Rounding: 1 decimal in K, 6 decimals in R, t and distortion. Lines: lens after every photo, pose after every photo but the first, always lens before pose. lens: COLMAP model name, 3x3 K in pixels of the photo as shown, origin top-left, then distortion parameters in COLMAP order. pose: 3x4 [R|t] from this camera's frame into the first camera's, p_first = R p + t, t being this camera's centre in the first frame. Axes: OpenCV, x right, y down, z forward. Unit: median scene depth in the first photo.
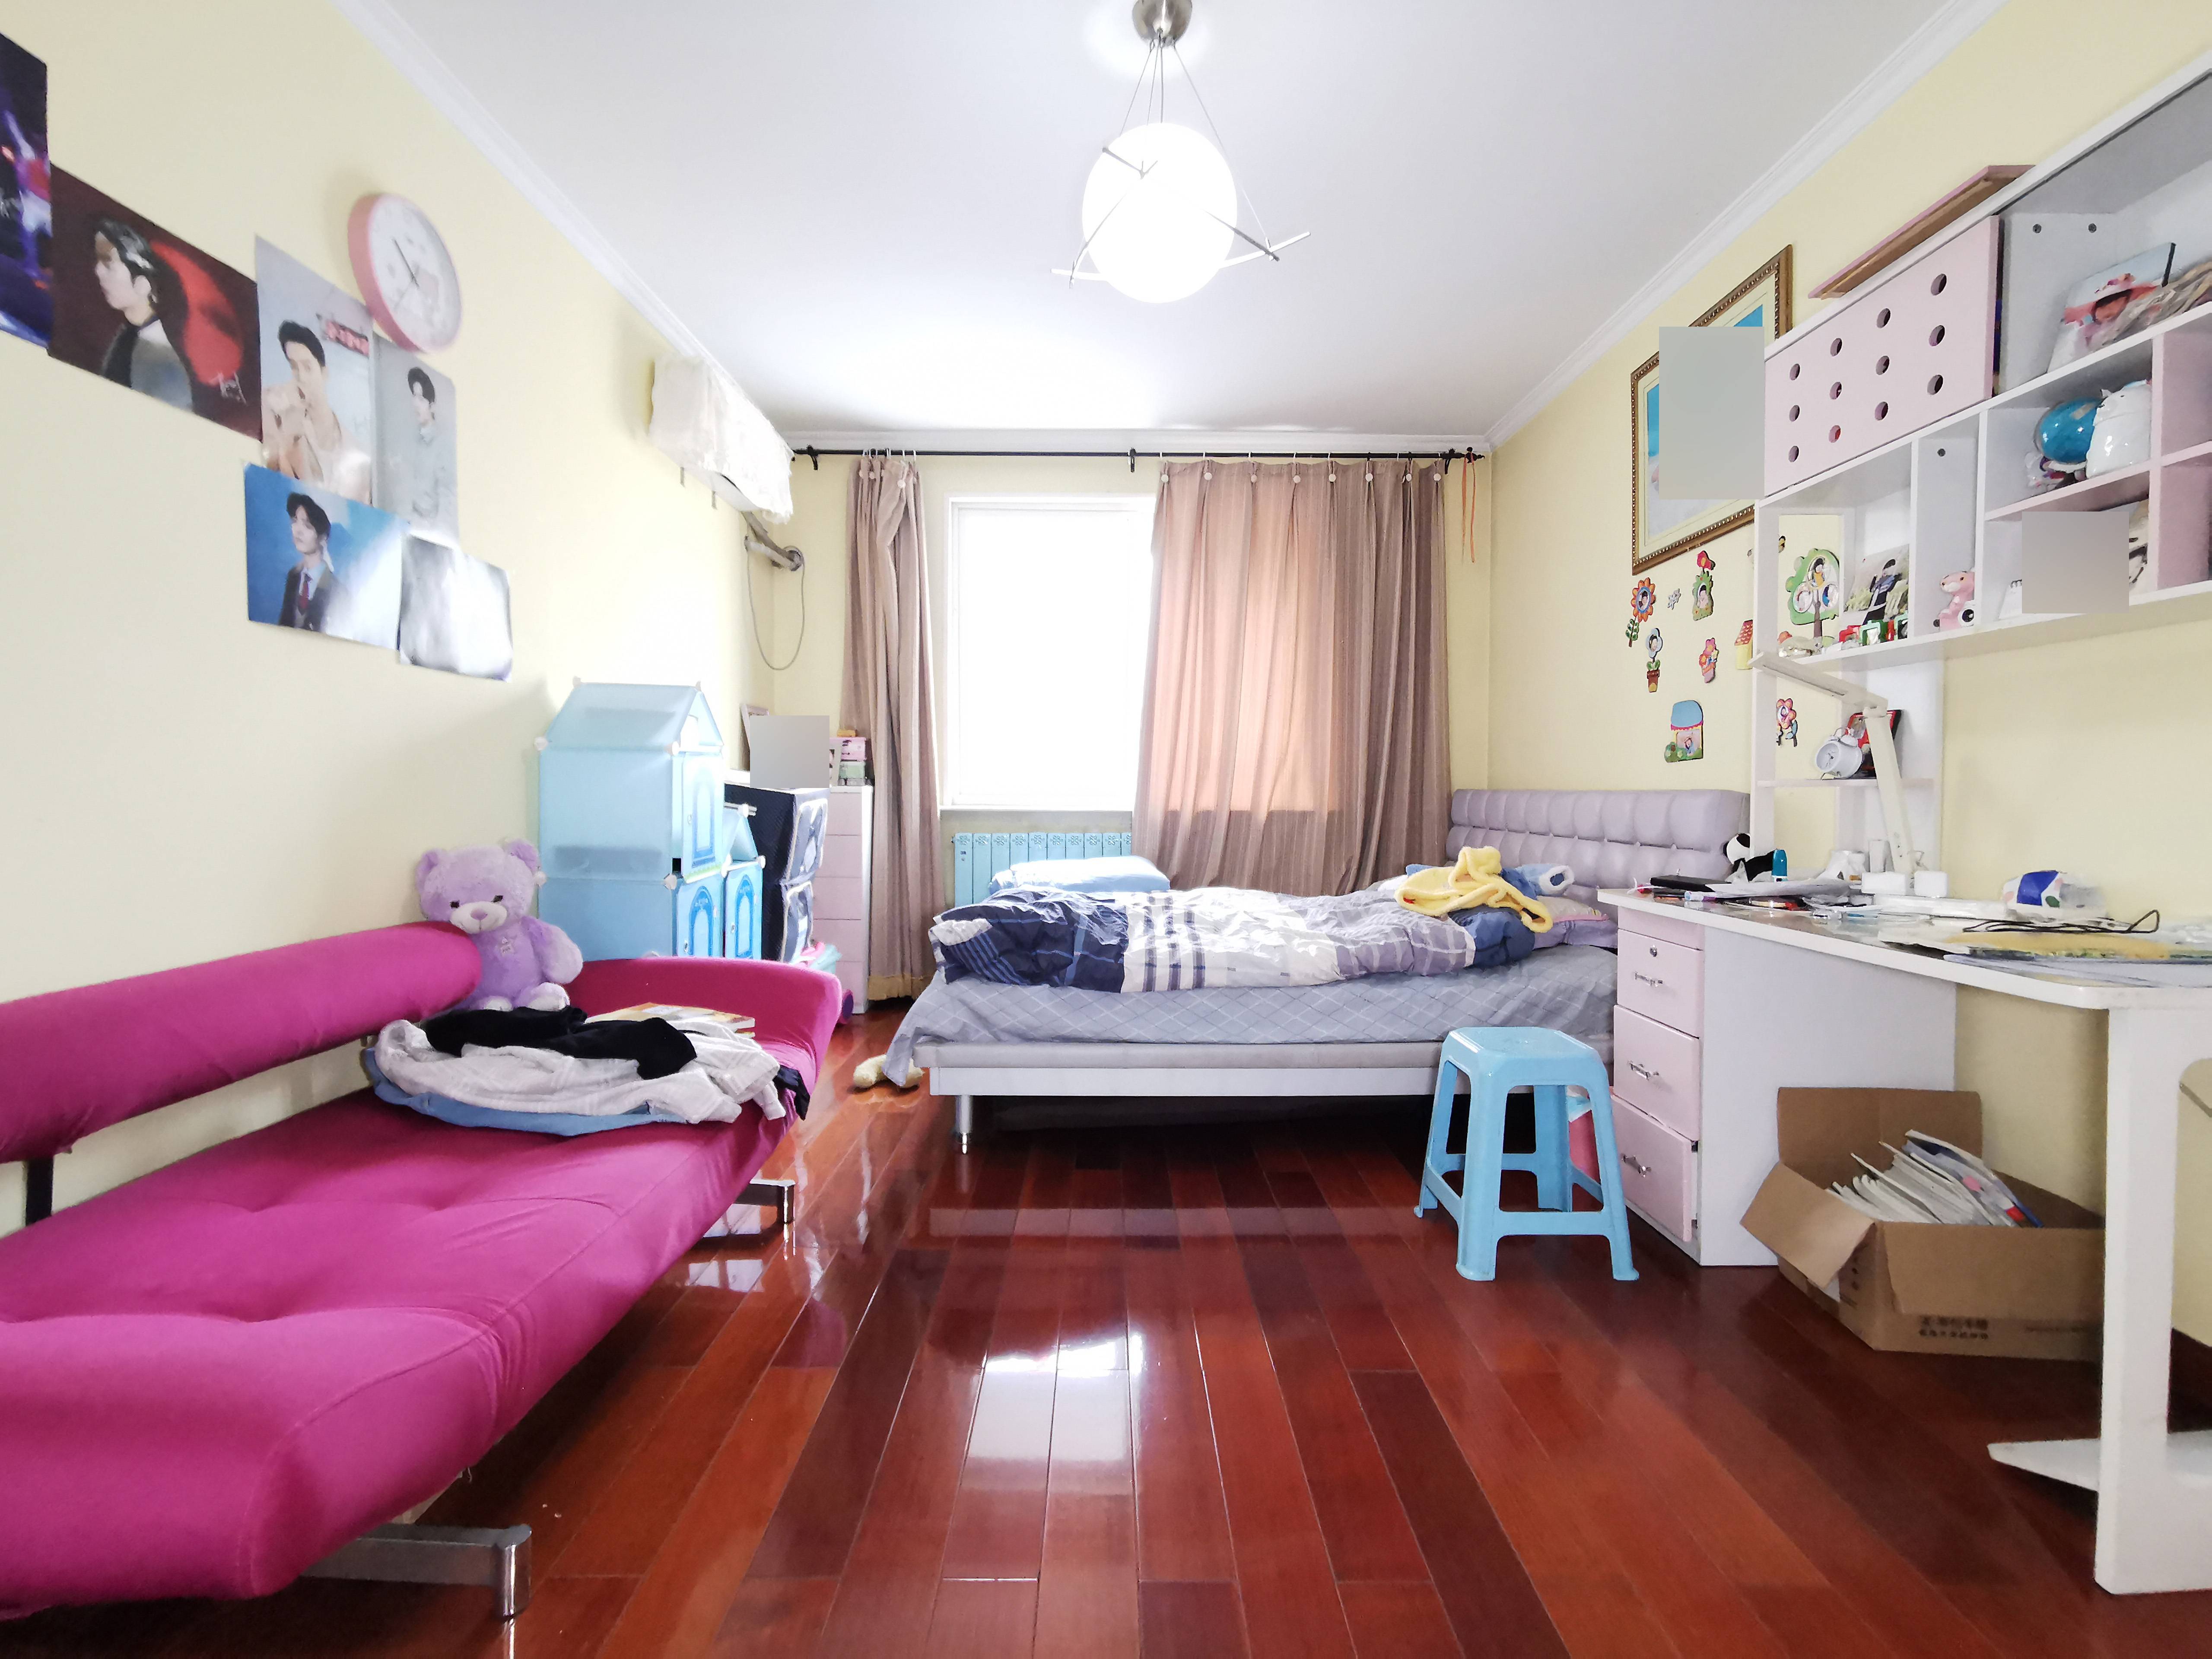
lens RADIAL K [[1019.8, 0, 1106.0], [0, 1019.8, 829.5], [0, 0, 1]] dist [-0.014255, 0.009254]
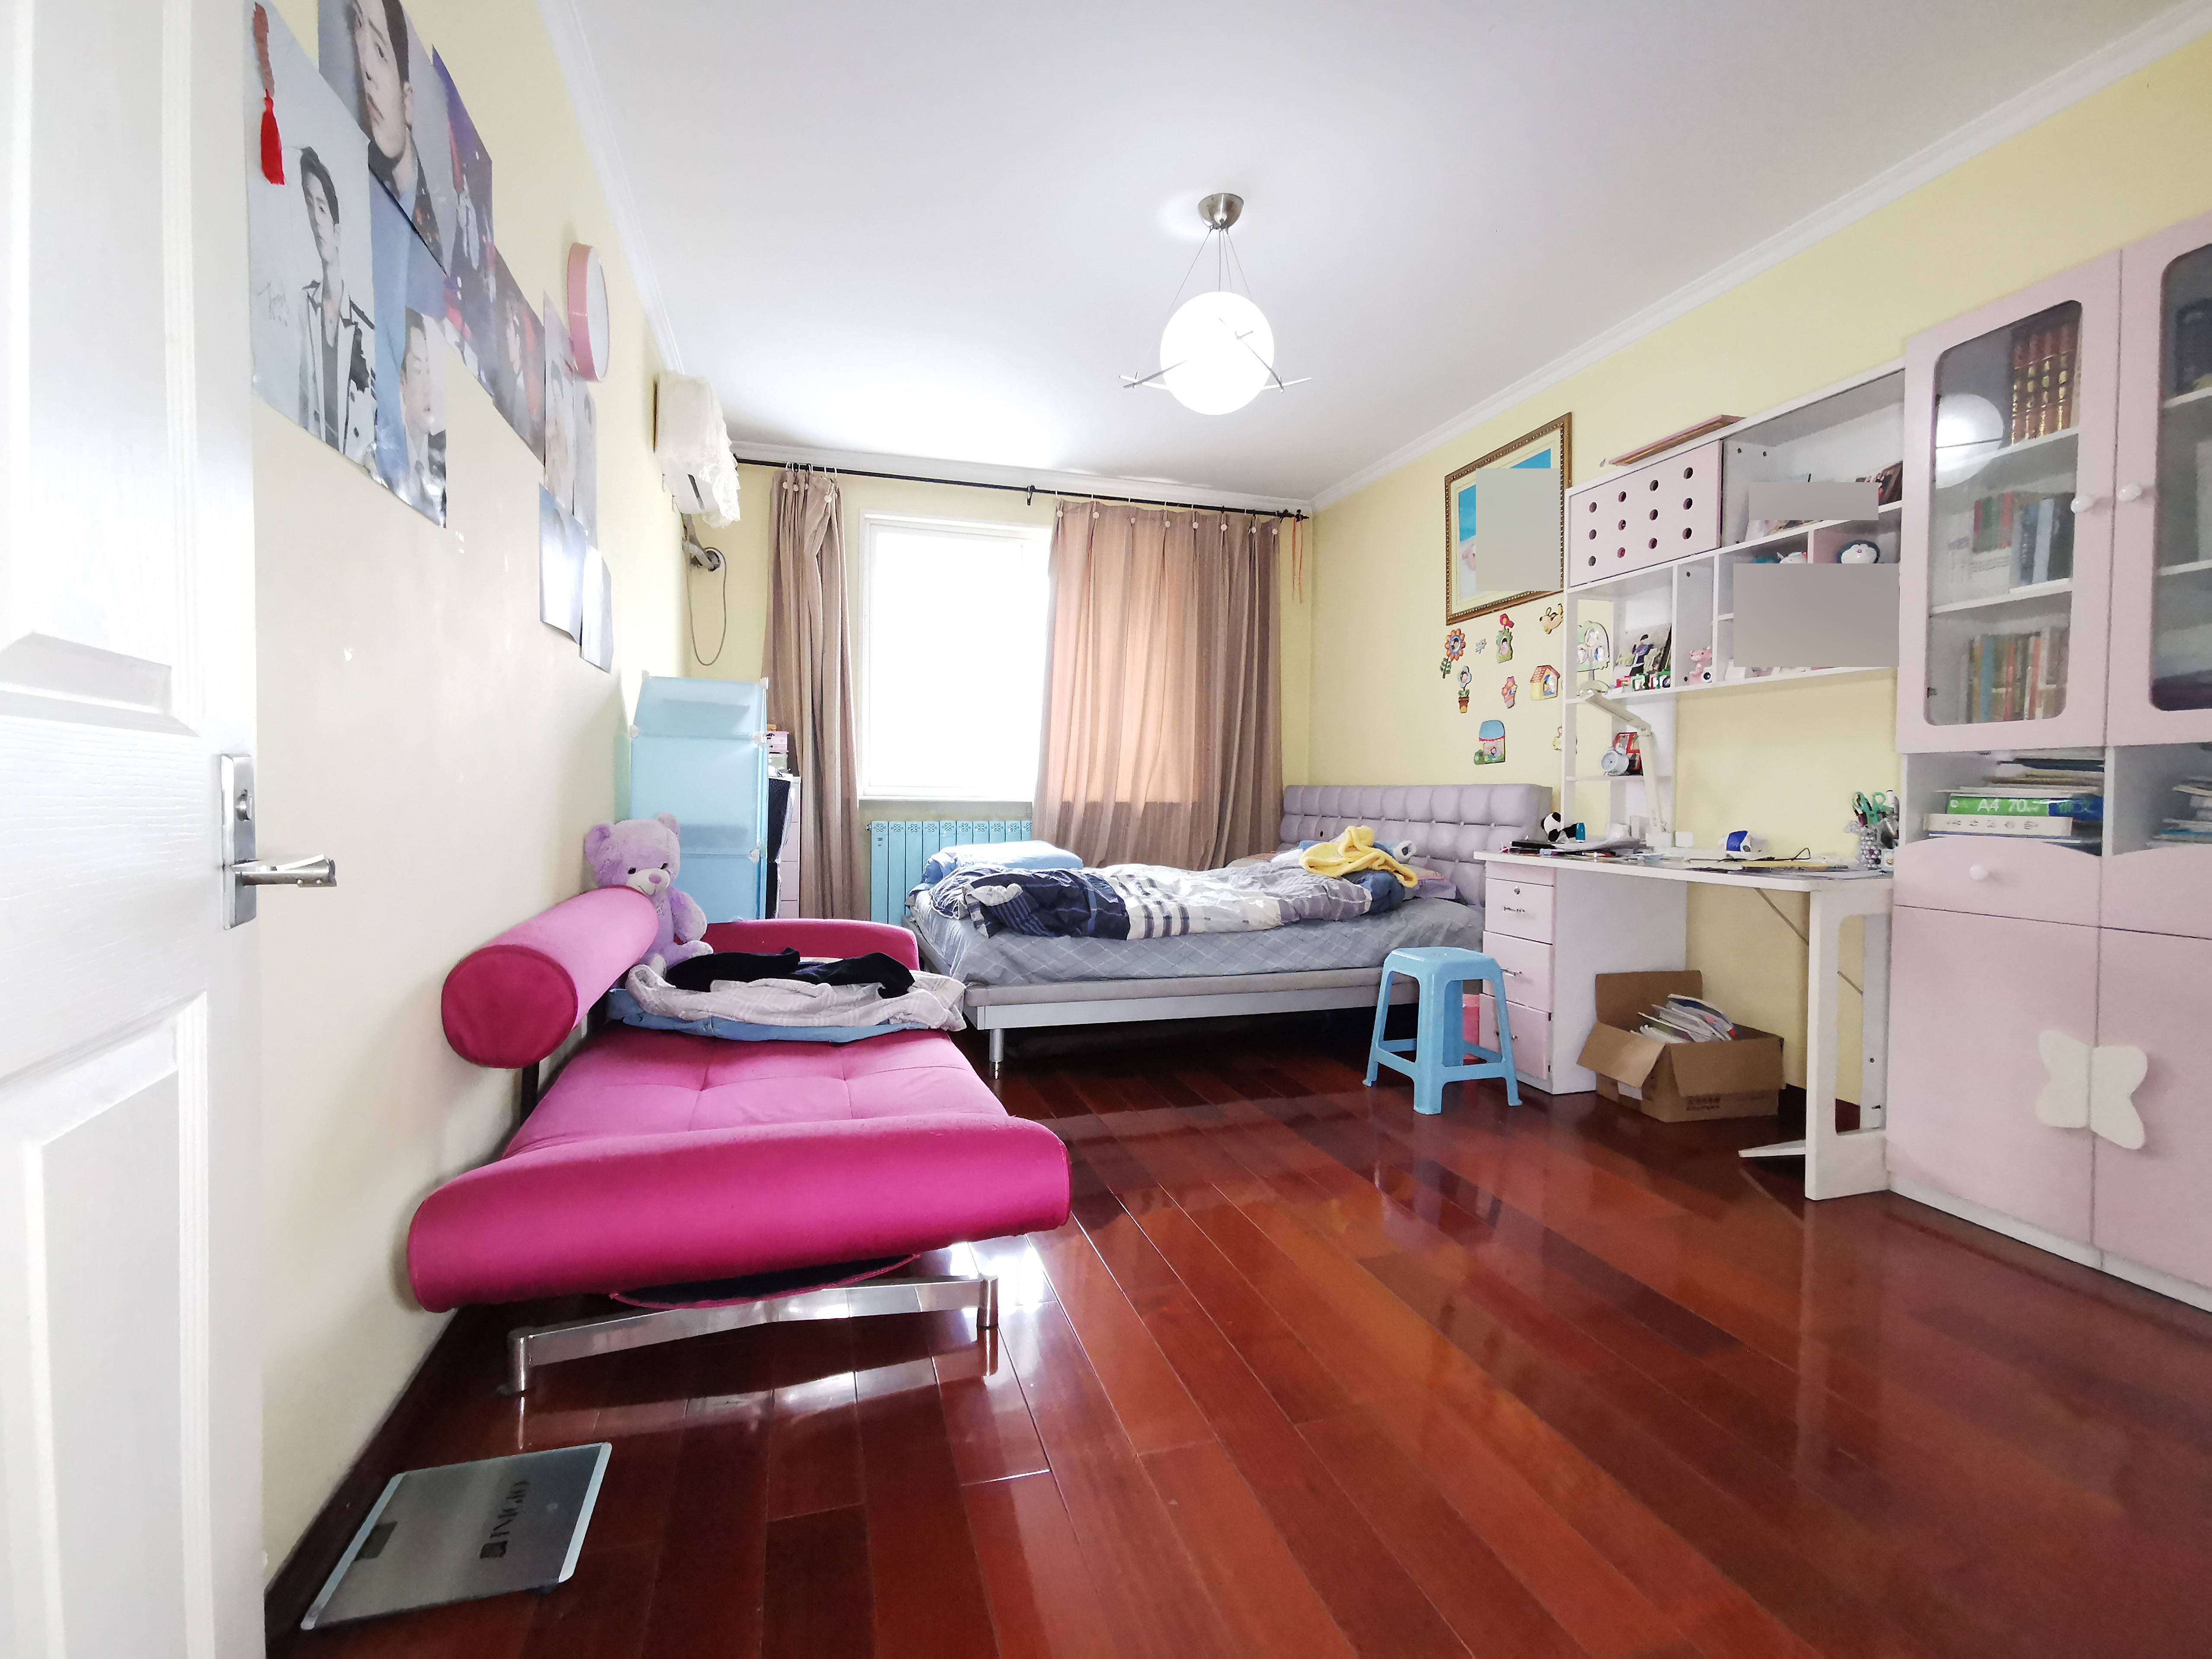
lens RADIAL K [[1019.8, 0, 1106.0], [0, 1019.8, 829.5], [0, 0, 1]] dist [-0.014255, 0.009254]
pose [[0.957981, -0.003069, 0.286815, -0.359360], [0.003526, 0.999993, -0.001077, 0.023982], [-0.286810, 0.002043, 0.957985, -0.194712]]
